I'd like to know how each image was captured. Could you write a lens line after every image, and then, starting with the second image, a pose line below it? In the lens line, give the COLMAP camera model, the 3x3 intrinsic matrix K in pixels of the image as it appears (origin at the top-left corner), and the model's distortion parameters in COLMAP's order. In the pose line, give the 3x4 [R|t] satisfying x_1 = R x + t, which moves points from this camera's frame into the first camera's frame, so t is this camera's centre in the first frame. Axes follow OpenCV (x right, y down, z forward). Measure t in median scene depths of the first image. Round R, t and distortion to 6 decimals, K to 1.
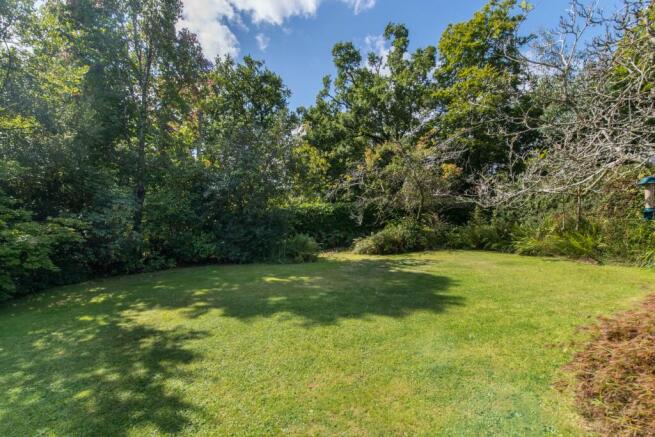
lens RADIAL K [[263.0, 0, 326.3], [0, 263.0, 218.3], [0, 0, 1]] dist [-0.014918, -0.000331]
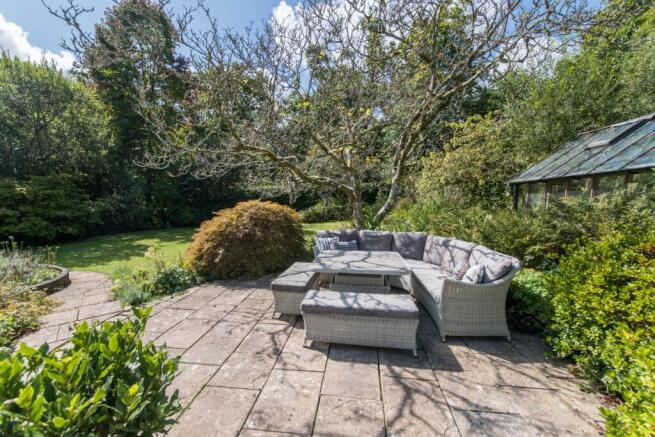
lens RADIAL K [[263.0, 0, 329.2], [0, 263.0, 220.7], [0, 0, 1]] dist [-0.014918, -0.000331]
pose [[0.996712, 0.017814, -0.079048, 0.442440], [-0.009627, 0.994659, 0.102766, -0.027405], [0.080456, -0.101667, 0.991560, -0.437514]]
